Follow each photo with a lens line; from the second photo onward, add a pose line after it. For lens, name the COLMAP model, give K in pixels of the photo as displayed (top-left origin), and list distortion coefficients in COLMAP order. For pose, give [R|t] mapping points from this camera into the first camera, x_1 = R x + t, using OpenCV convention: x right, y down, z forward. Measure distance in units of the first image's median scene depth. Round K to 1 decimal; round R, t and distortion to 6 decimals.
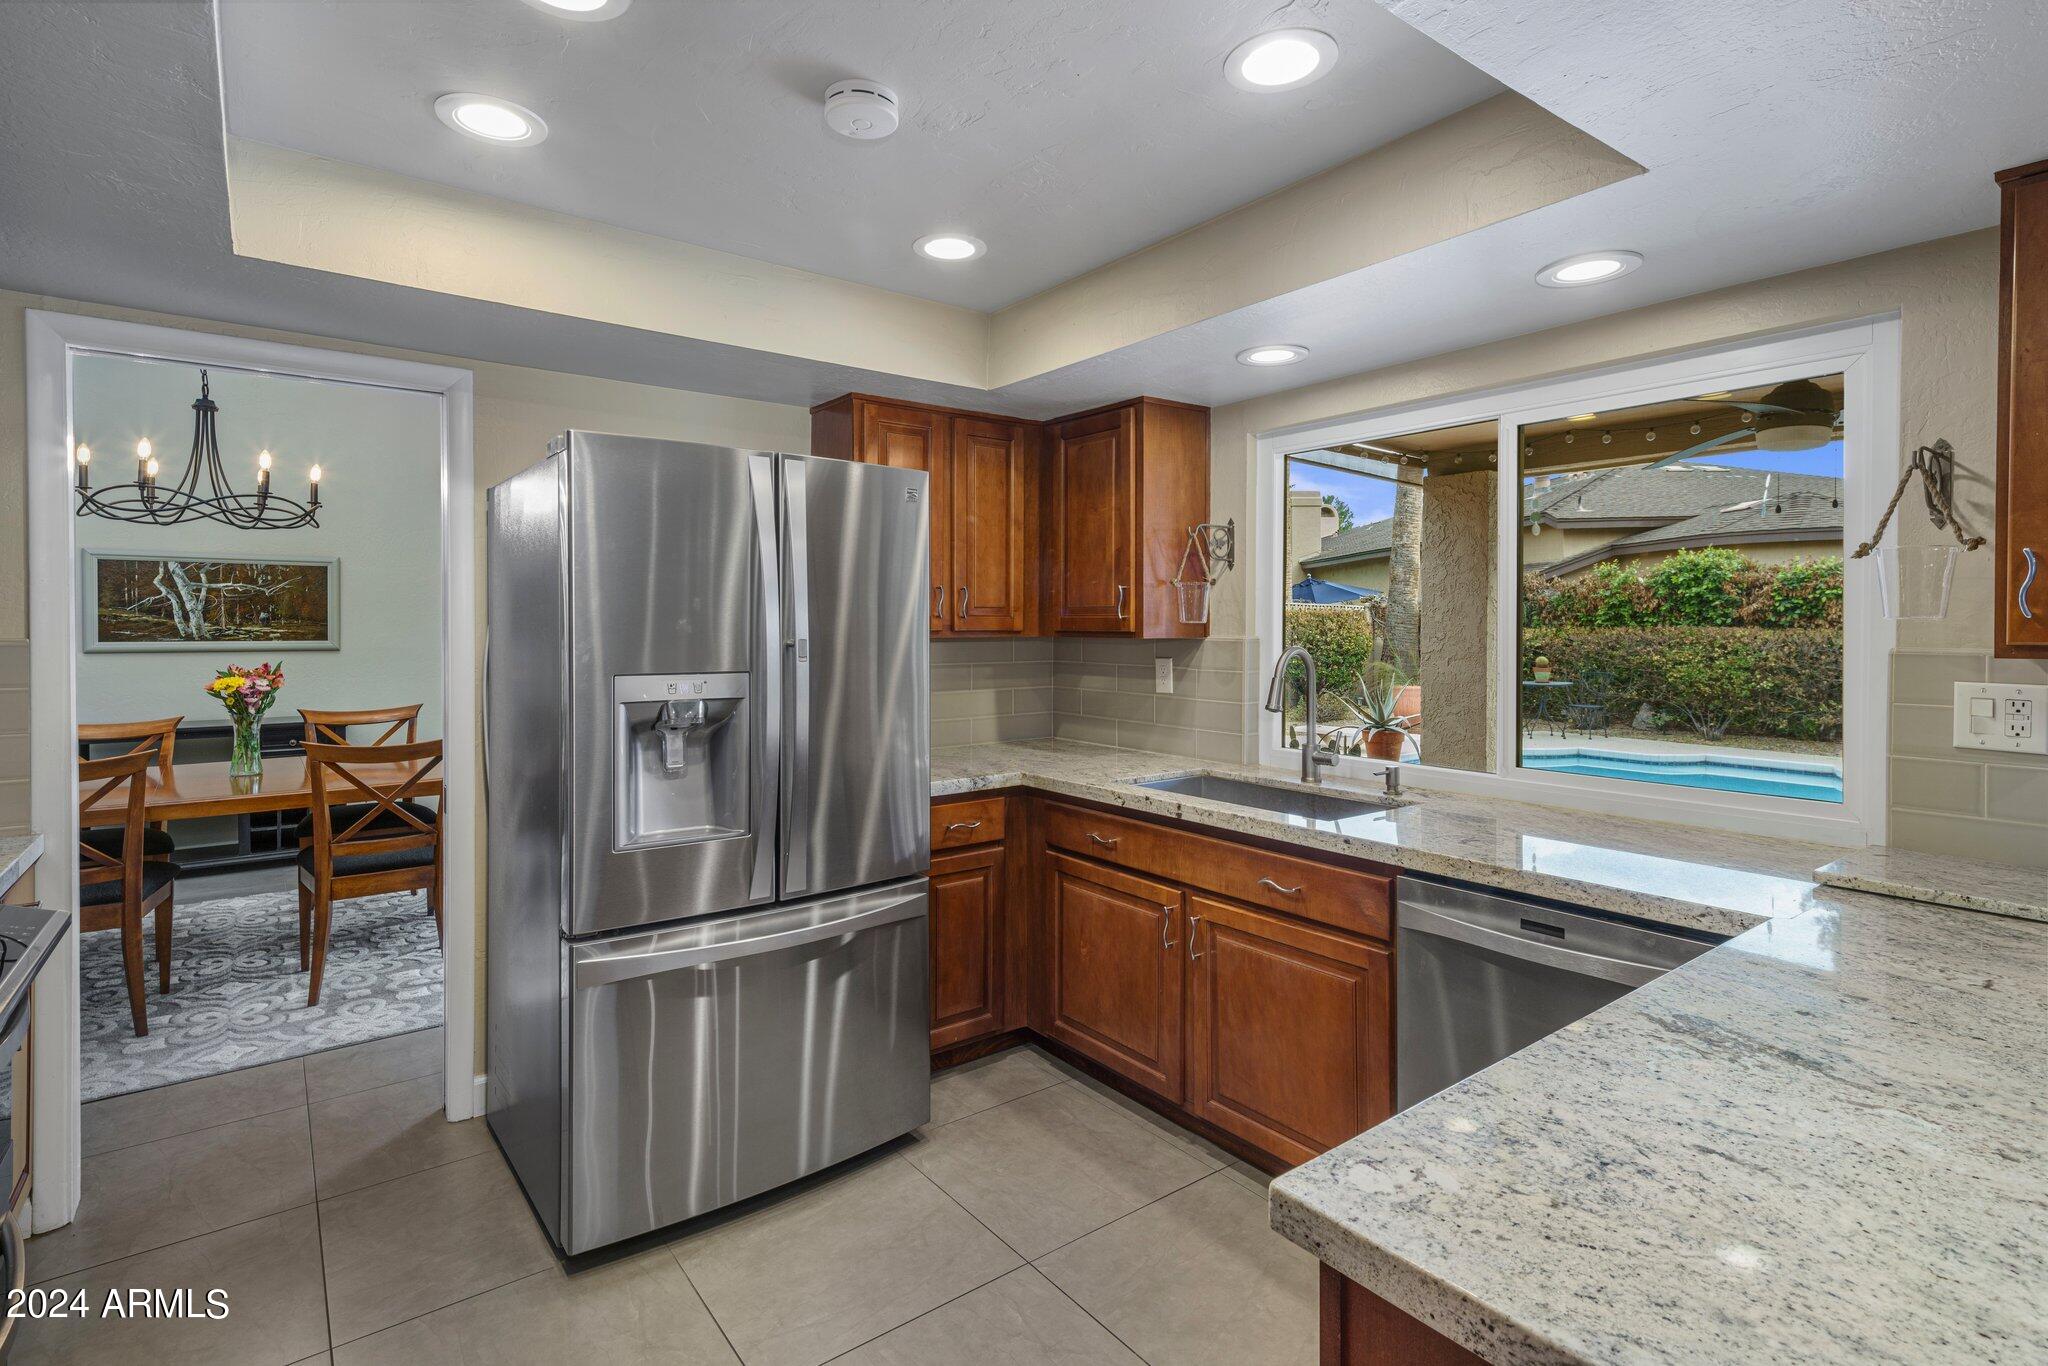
lens RADIAL K [[993.7, 0, 1023.9], [0, 993.7, 627.3], [0, 0, 1]] dist [0.019457, -0.003577]
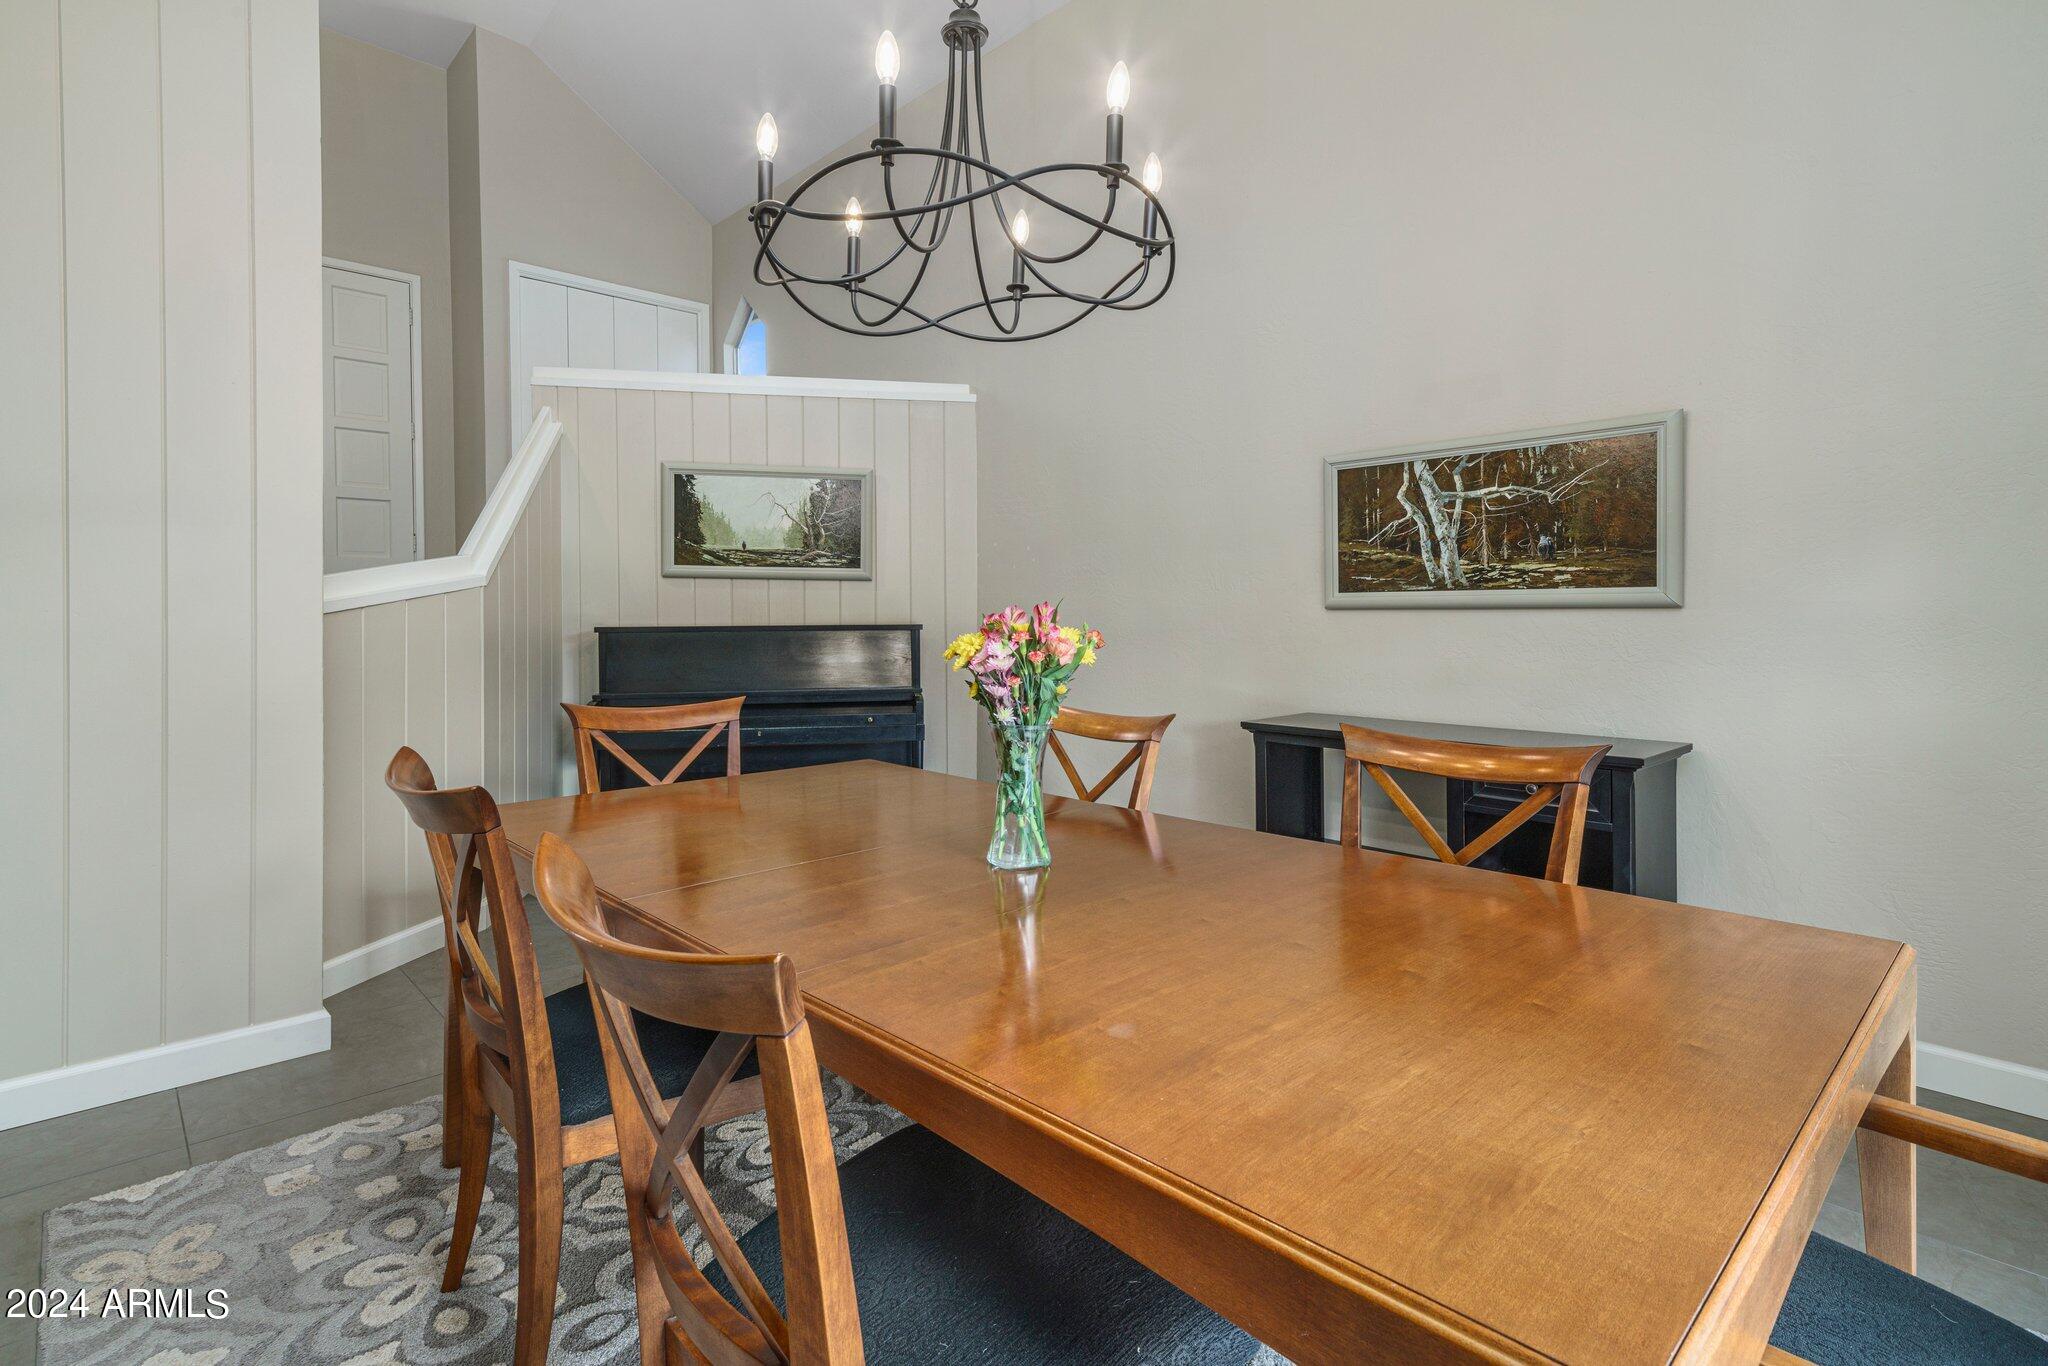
lens RADIAL K [[993.7, 0, 1025.4], [0, 993.7, 631.1], [0, 0, 1]] dist [0.019457, -0.003577]
pose [[0.093886, 0.015949, -0.995455, -0.462832], [0.003090, 0.999862, 0.016311, 0.049050], [0.995578, -0.004607, 0.093823, 1.239785]]
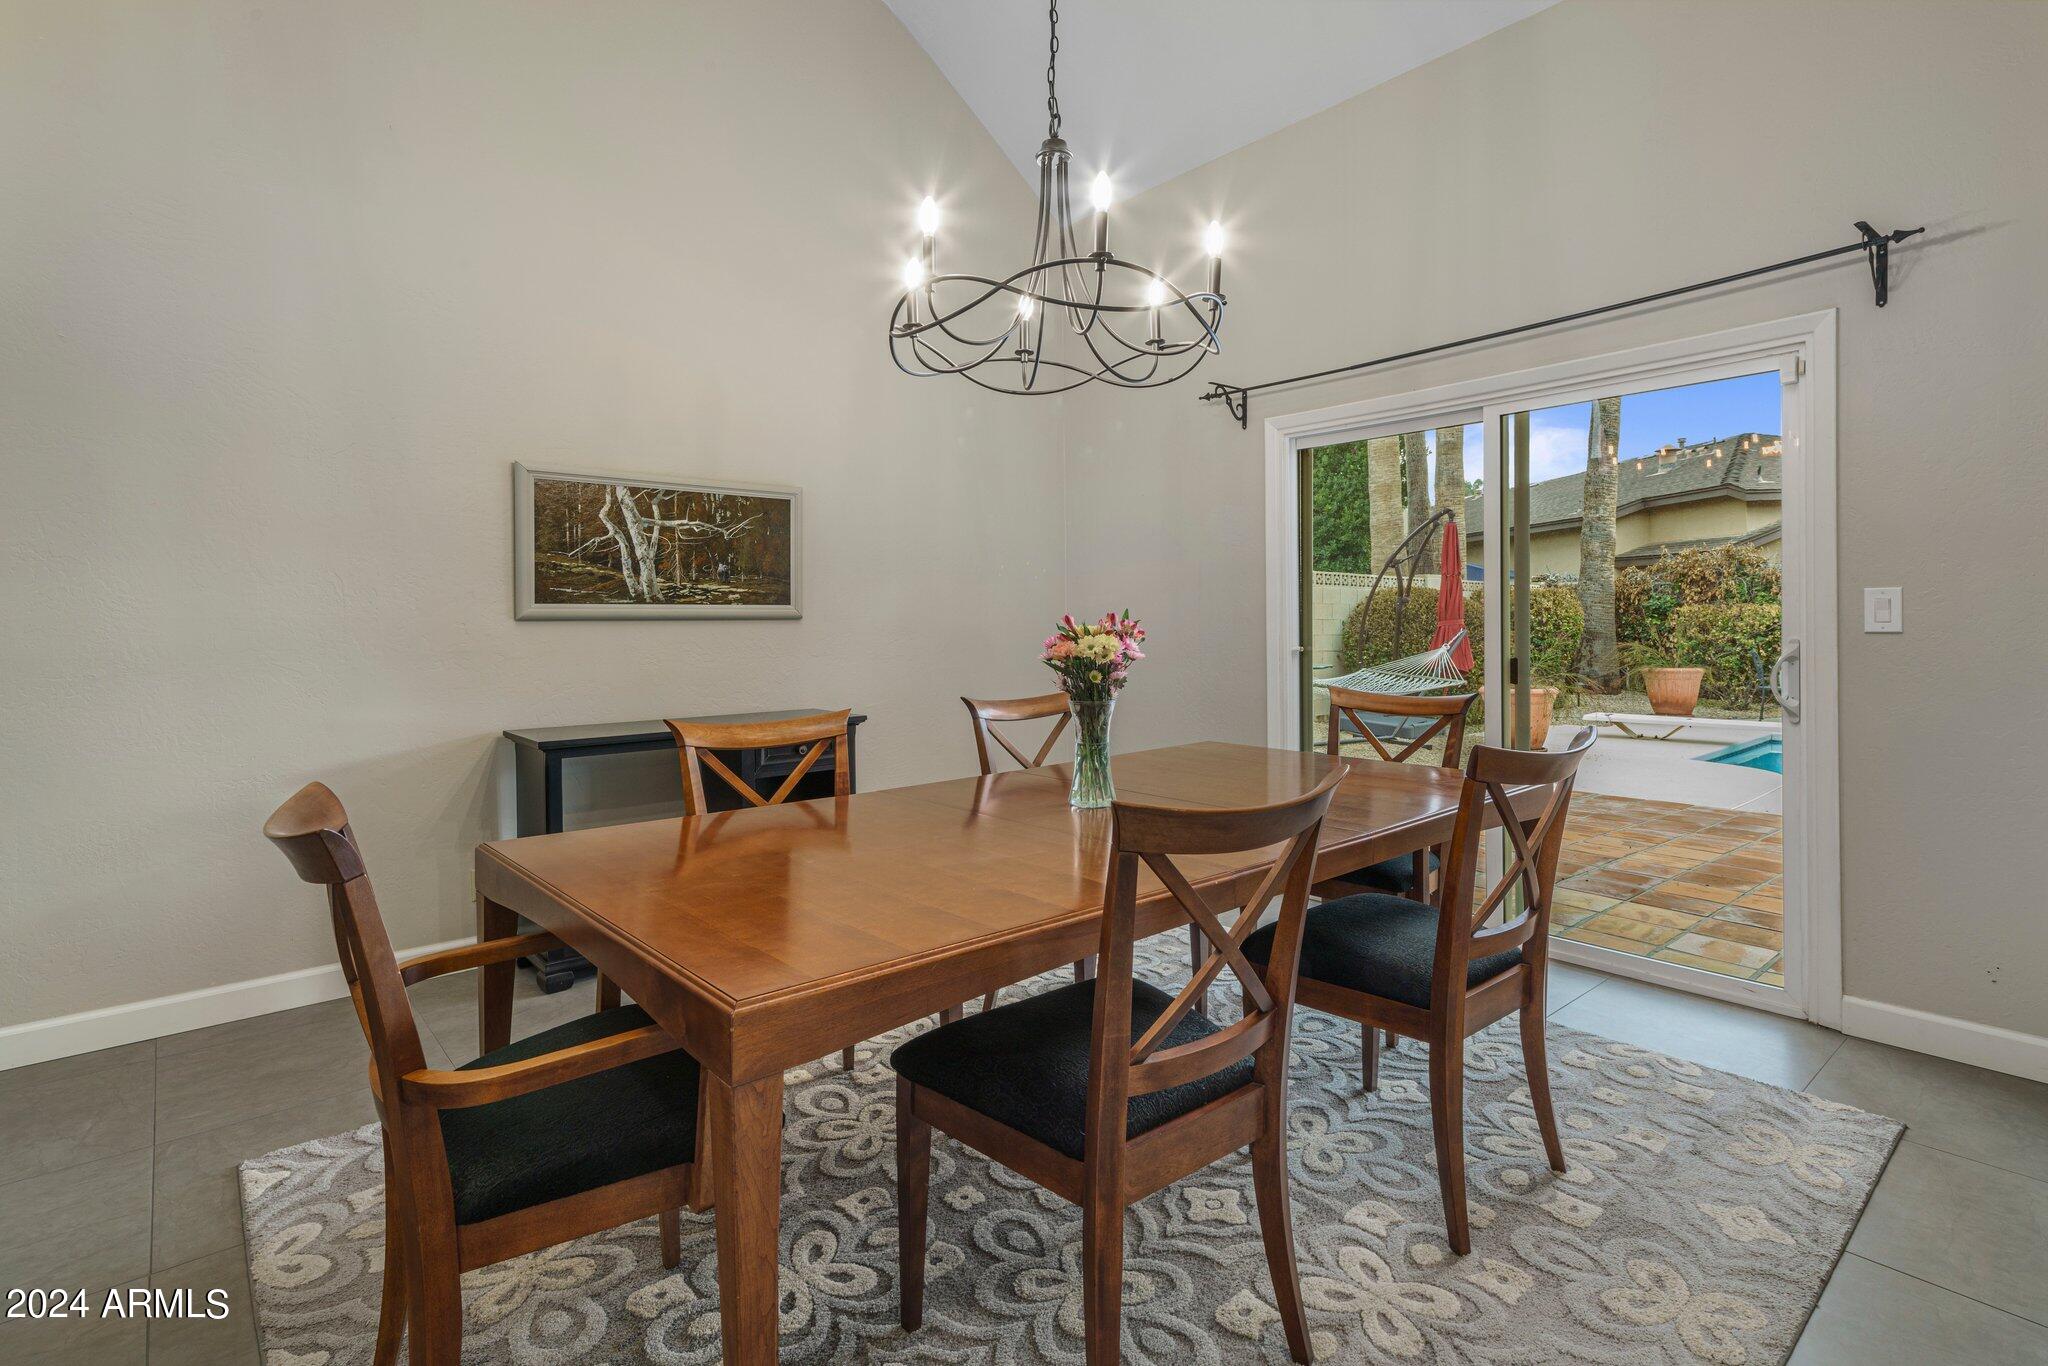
lens RADIAL K [[993.7, 0, 1032.6], [0, 993.7, 613.6], [0, 0, 1]] dist [0.019457, -0.003577]
pose [[0.998120, -0.013023, 0.059897, -1.076790], [0.013788, 0.999828, -0.012376, 0.057593], [-0.059725, 0.013179, 0.998128, 0.553622]]
